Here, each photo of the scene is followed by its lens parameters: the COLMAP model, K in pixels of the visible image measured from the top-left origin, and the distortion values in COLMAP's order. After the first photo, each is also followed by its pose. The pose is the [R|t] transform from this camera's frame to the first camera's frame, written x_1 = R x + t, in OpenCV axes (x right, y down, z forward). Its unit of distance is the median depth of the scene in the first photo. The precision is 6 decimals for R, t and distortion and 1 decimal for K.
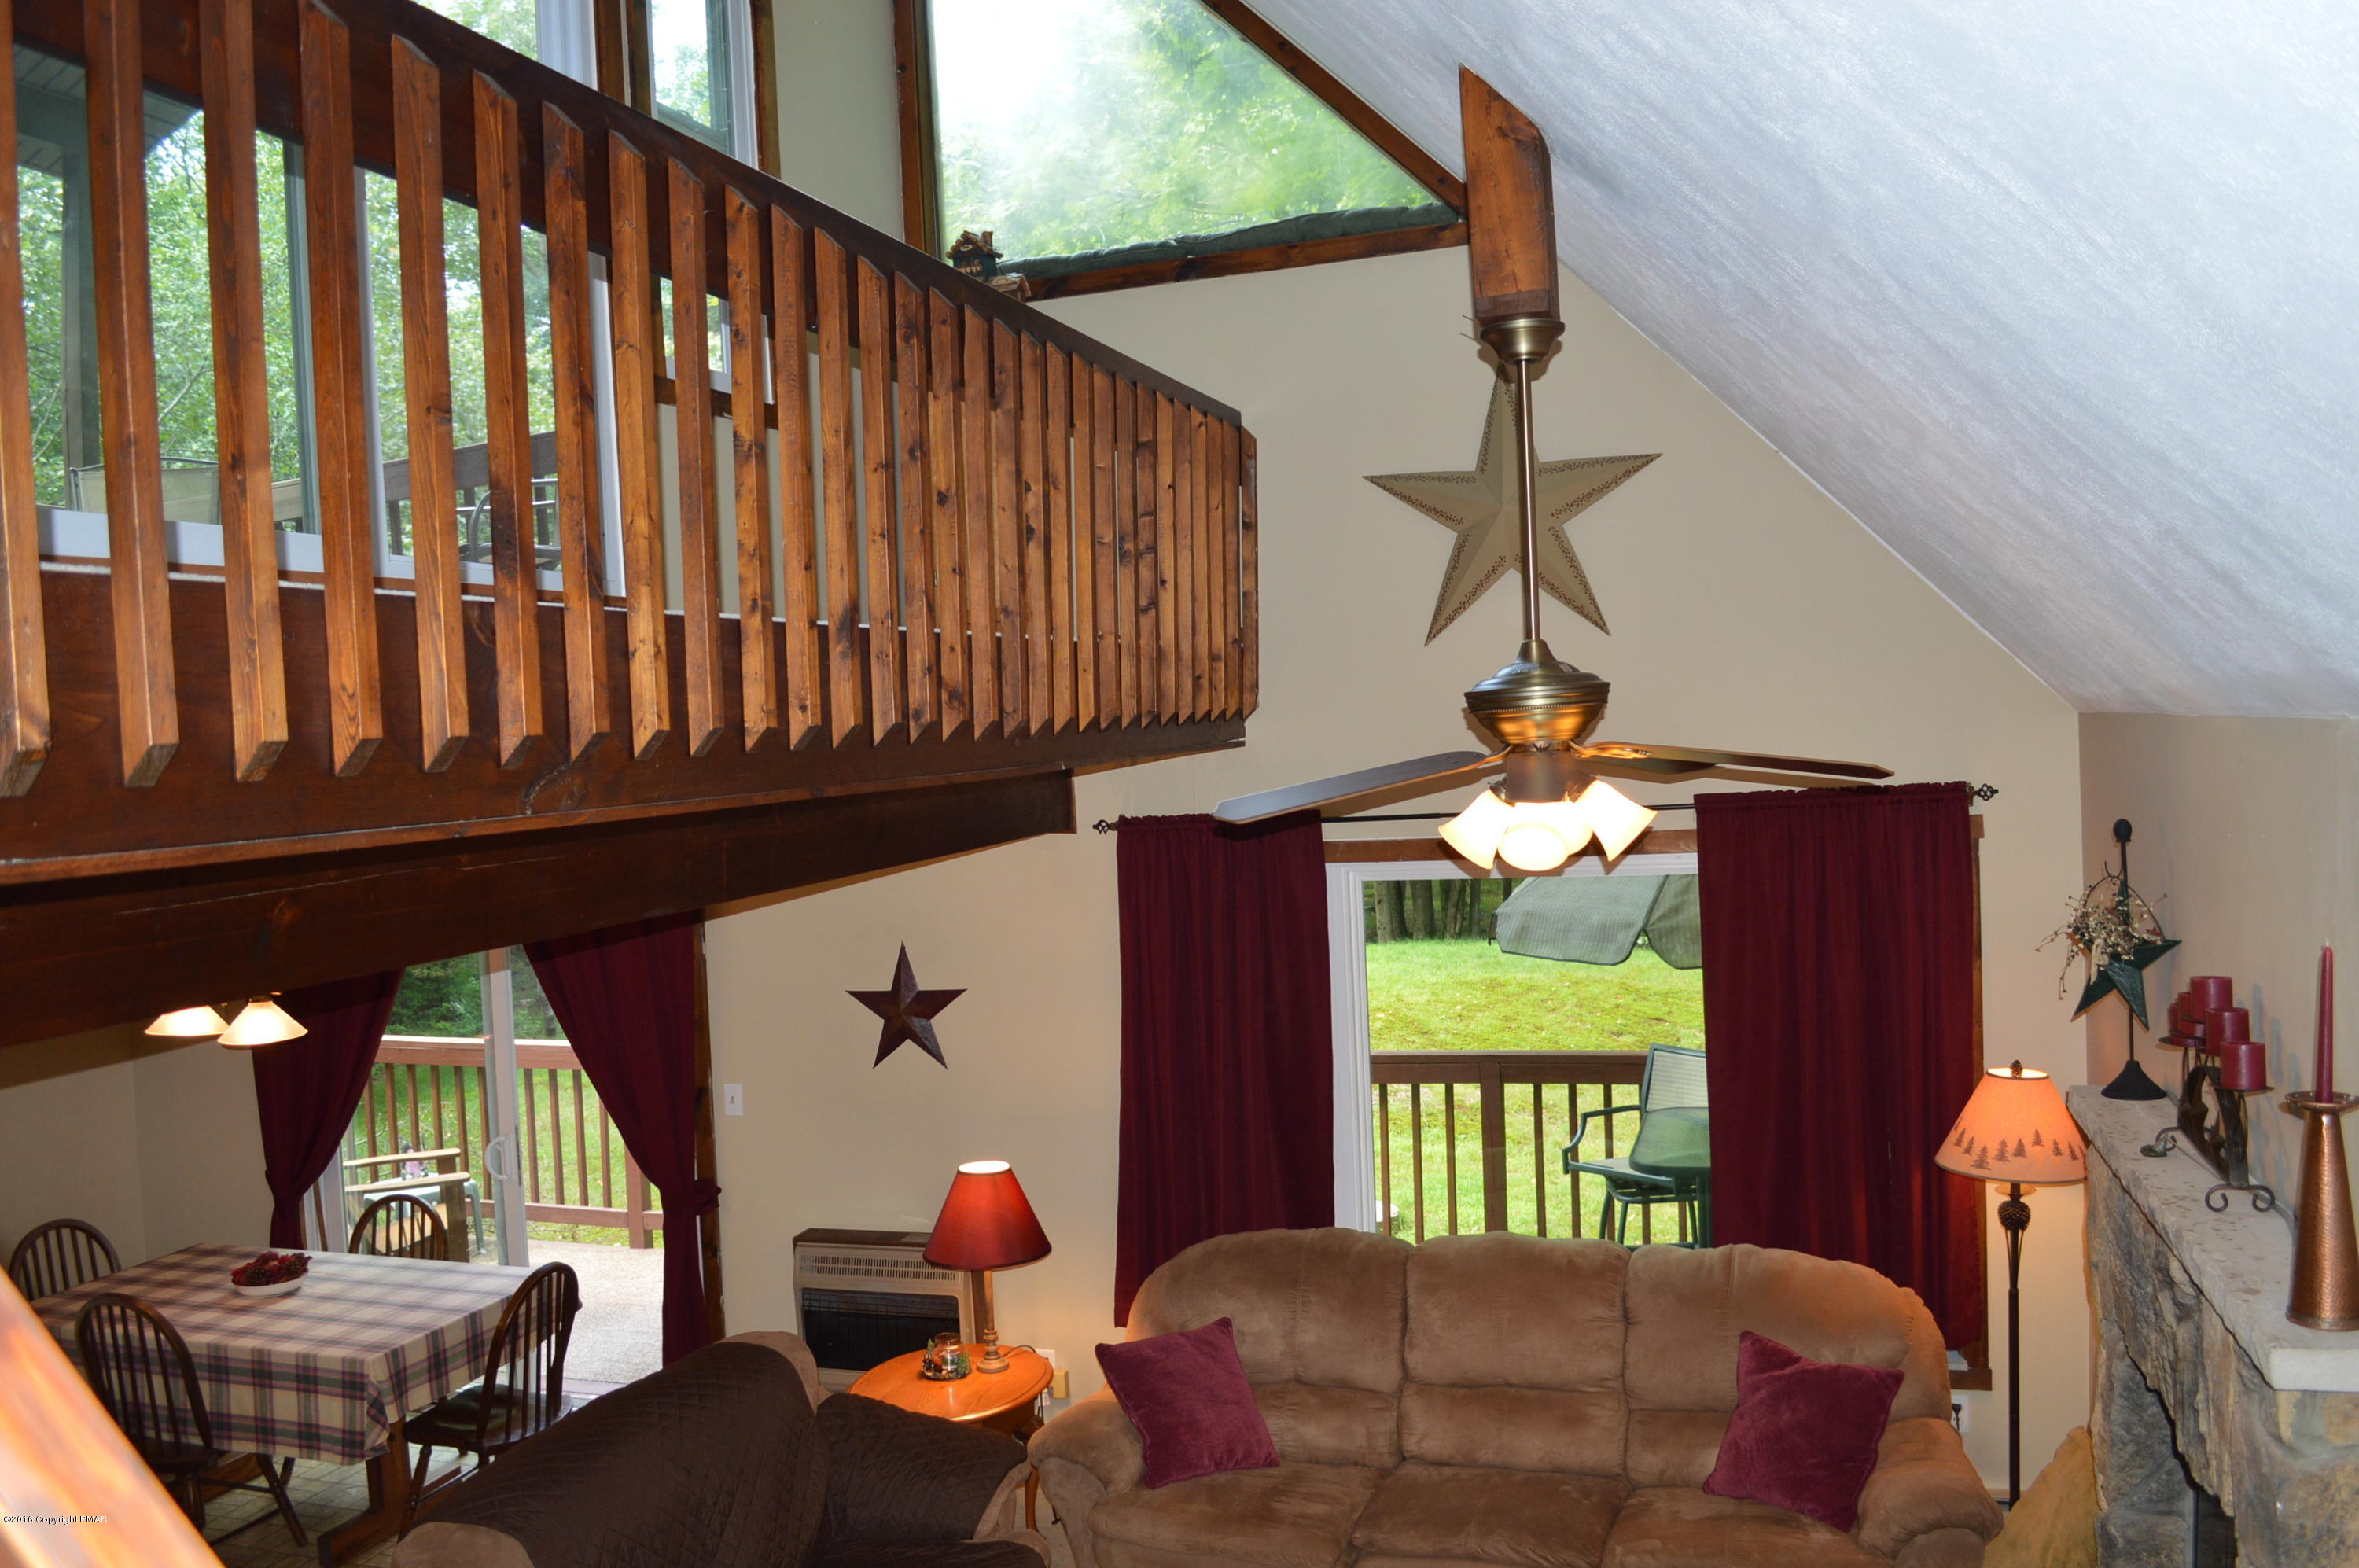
lens RADIAL K [[1885.4, 0, 1179.5], [0, 1885.4, 784.0], [0, 0, 1]] dist [-0.069164, 0.000997]
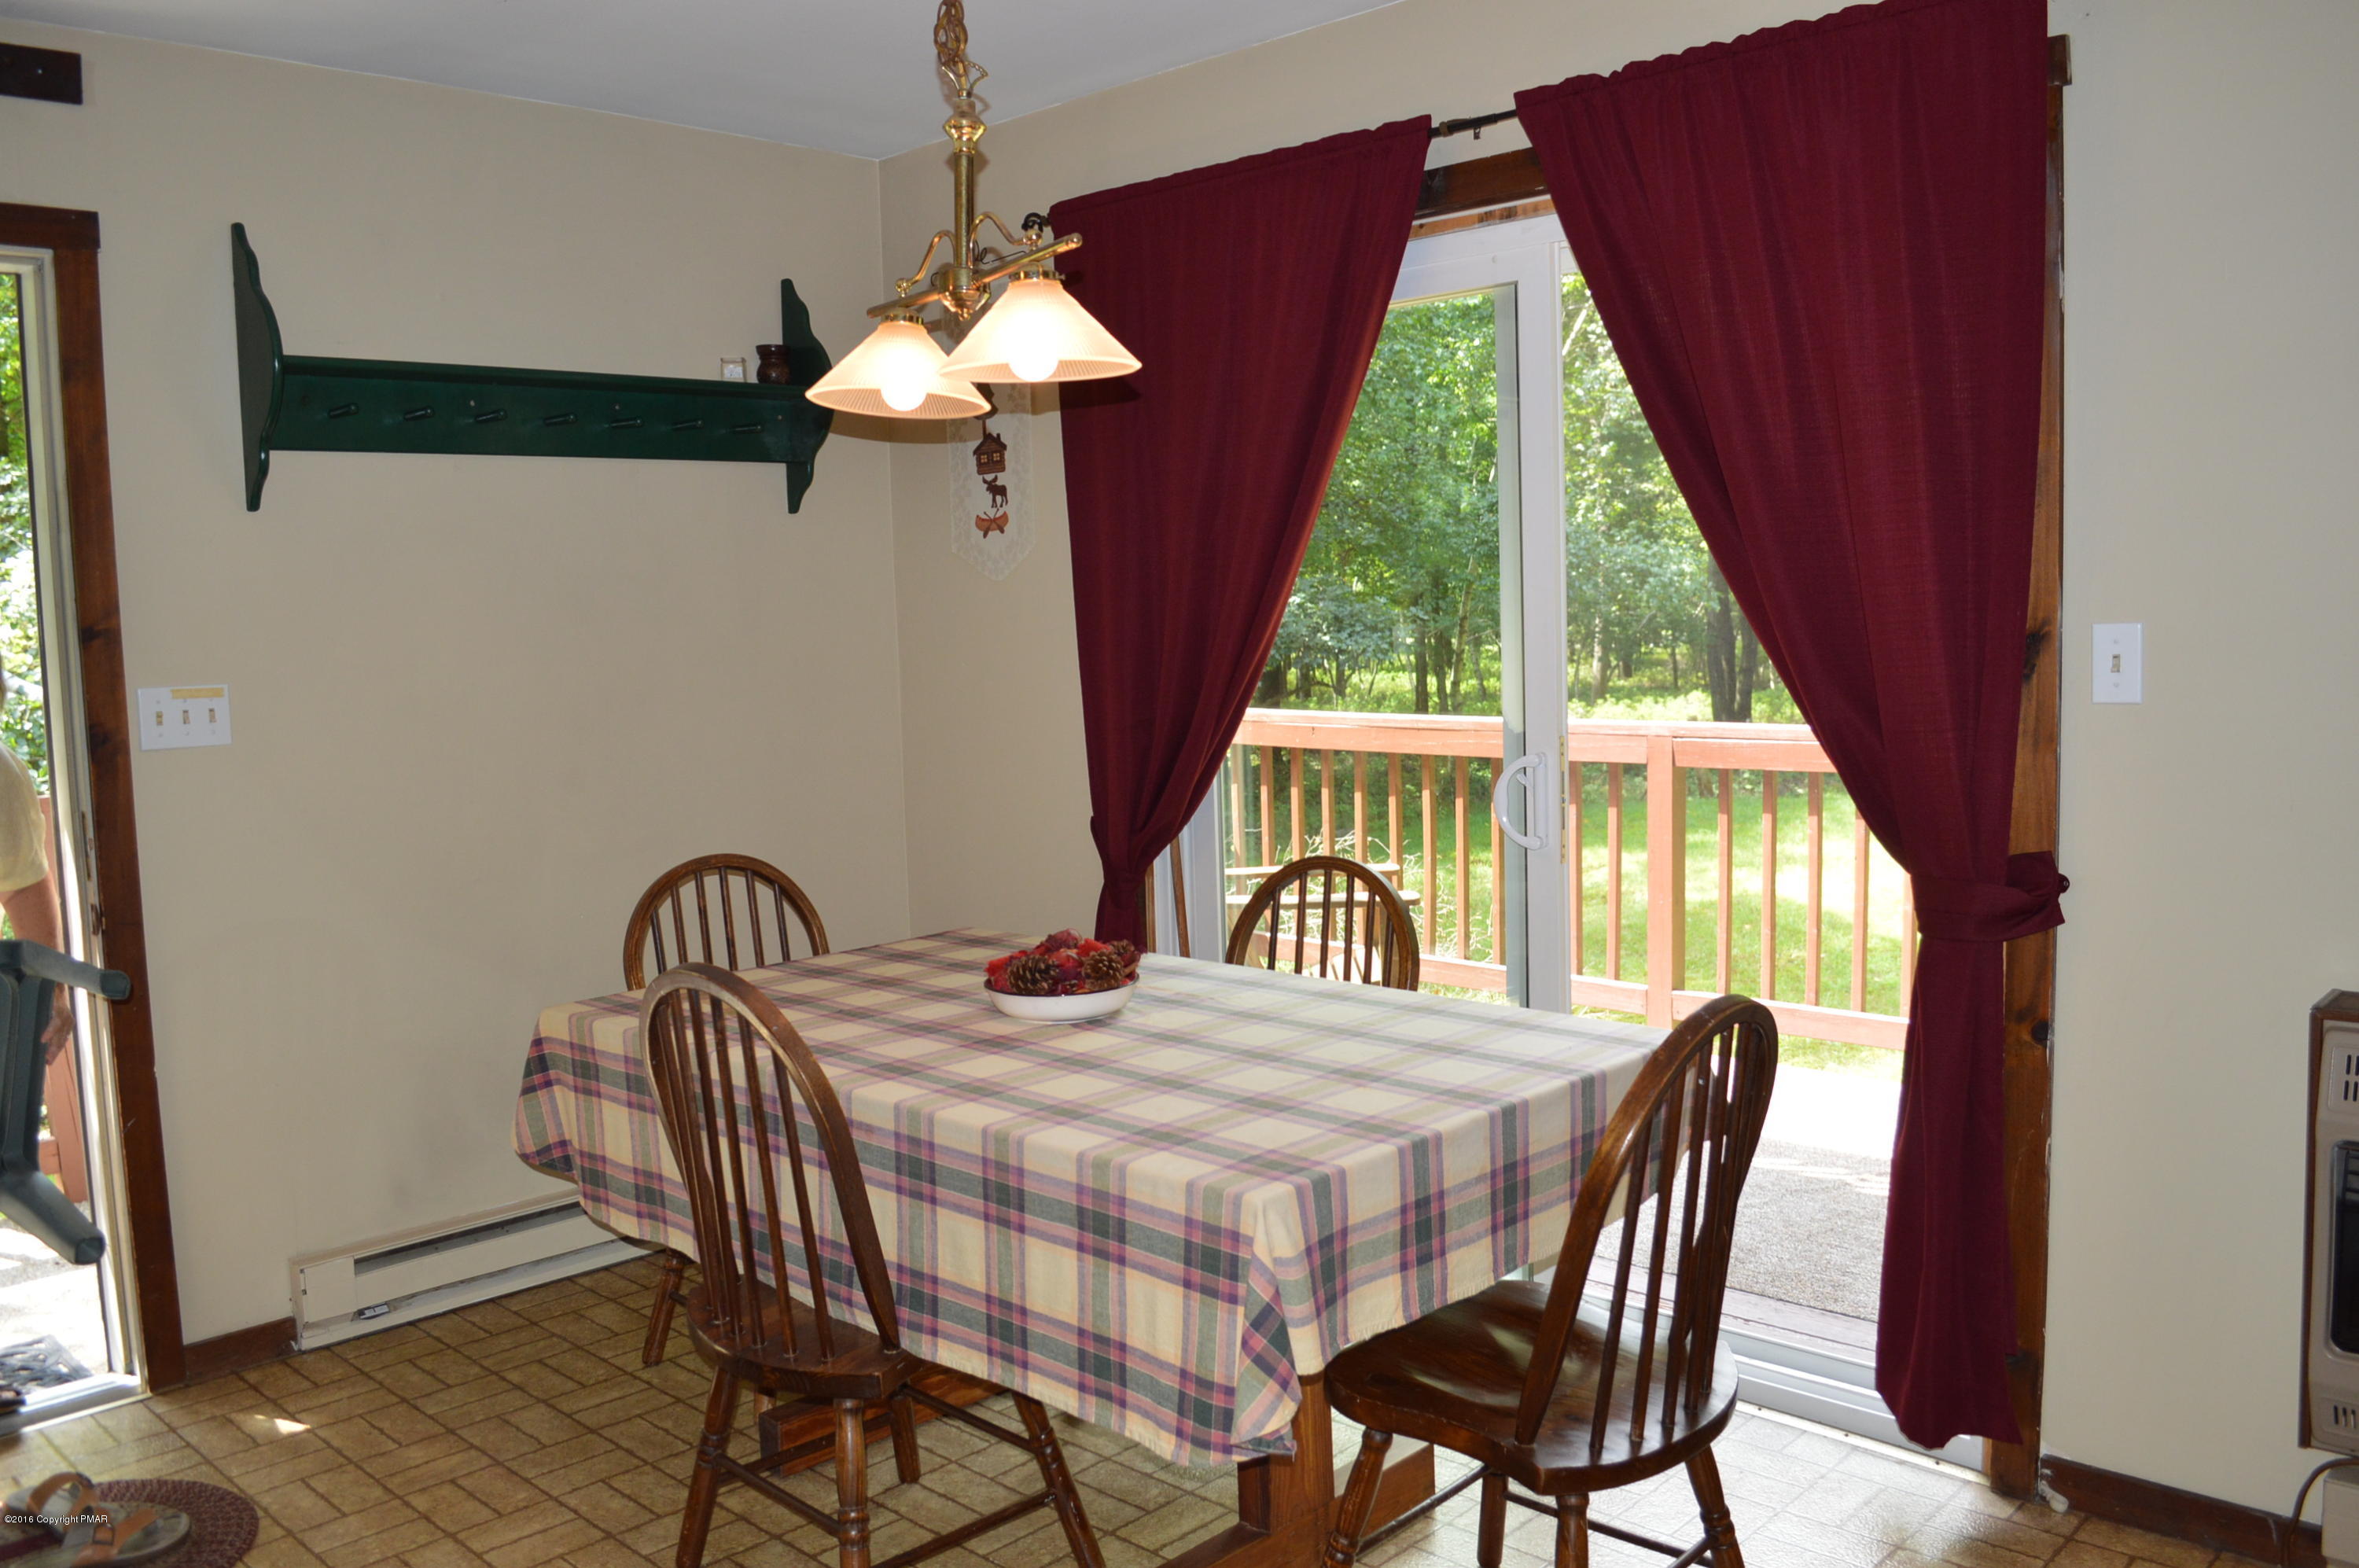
lens RADIAL K [[1885.4, 0, 1179.5], [0, 1885.4, 784.0], [0, 0, 1]] dist [-0.069164, 0.000997]
pose [[0.895890, 0.052993, -0.441104, -0.284980], [-0.017836, 0.996350, 0.083473, 0.194419], [0.443917, -0.066915, 0.893566, 0.650089]]
